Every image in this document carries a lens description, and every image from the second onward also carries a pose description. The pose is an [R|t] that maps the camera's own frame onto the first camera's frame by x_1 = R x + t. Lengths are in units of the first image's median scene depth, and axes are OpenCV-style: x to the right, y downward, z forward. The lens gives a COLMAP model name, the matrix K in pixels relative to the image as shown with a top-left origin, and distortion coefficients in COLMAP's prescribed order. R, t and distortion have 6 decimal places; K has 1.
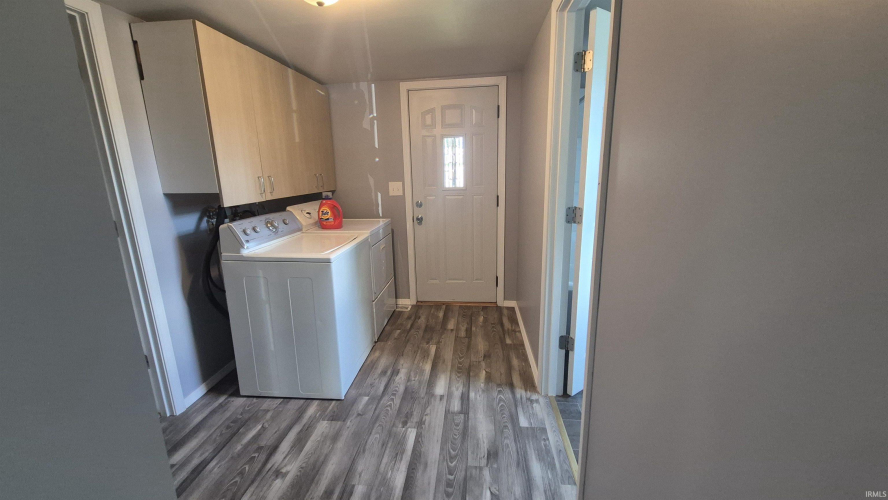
lens RADIAL K [[348.2, 0, 441.9], [0, 348.2, 248.7], [0, 0, 1]] dist [0.001496, -0.000507]
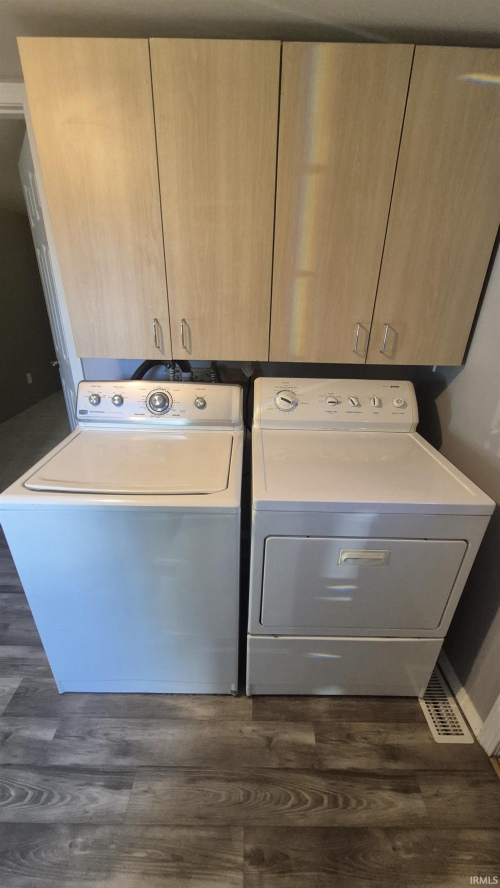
lens RADIAL K [[348.2, 0, 250.0], [0, 348.2, 444.0], [0, 0, 1]] dist [0.001496, -0.000507]
pose [[0.097647, 0.420877, -0.901847, 0.096387], [-0.246499, 0.888170, 0.387805, -0.222609], [0.964211, 0.184437, 0.190472, 0.842383]]
